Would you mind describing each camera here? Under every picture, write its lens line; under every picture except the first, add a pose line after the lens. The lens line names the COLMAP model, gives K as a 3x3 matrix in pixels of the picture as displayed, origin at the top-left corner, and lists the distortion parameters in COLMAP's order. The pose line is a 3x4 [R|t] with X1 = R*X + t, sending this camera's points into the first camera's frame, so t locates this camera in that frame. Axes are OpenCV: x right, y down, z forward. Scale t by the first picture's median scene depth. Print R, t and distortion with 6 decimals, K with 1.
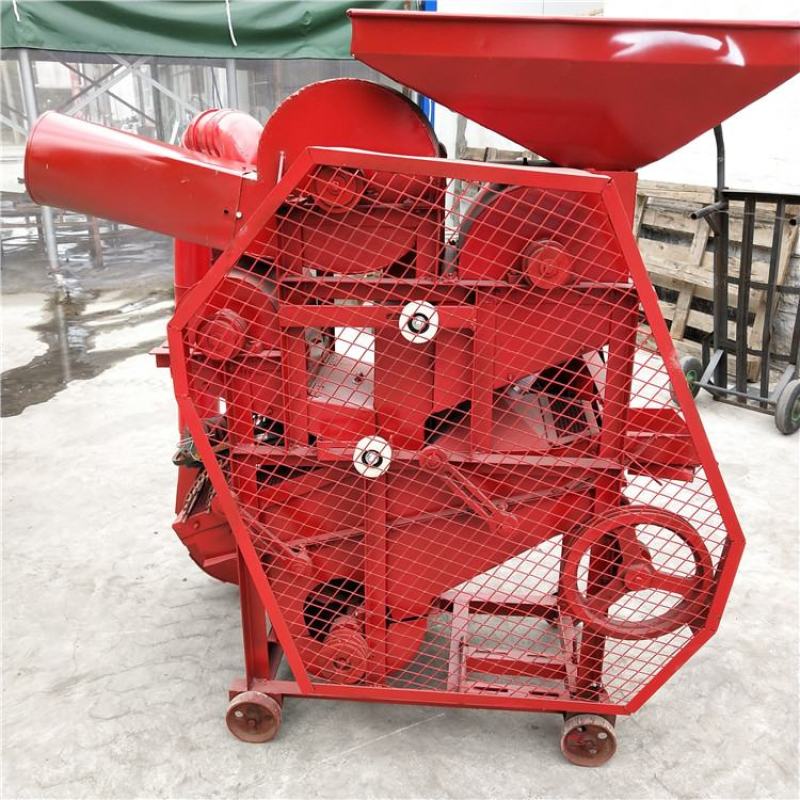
lens RADIAL K [[823.8, 0, 399.9], [0, 823.8, 393.2], [0, 0, 1]] dist [-0.005964, 0.033409]
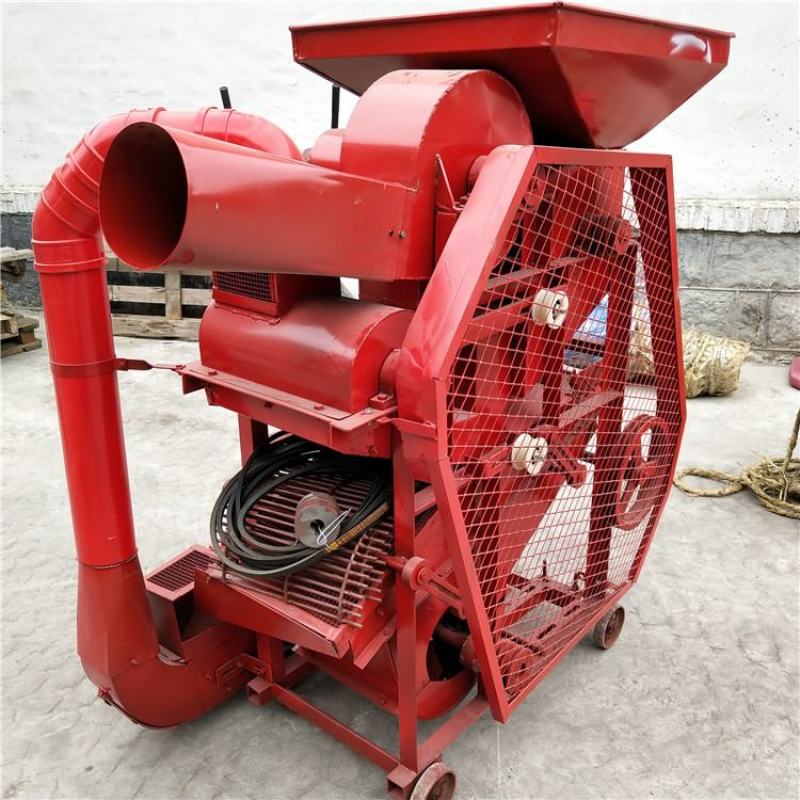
lens RADIAL K [[827.3, 0, 400.0], [0, 827.3, 400.0], [0, 0, 1]] dist [-0.001268, 0.026730]
pose [[0.594602, -0.295492, 0.747752, -0.835465], [0.268842, 0.949555, 0.161461, -0.184833], [-0.757742, 0.105022, 0.644048, 0.459179]]
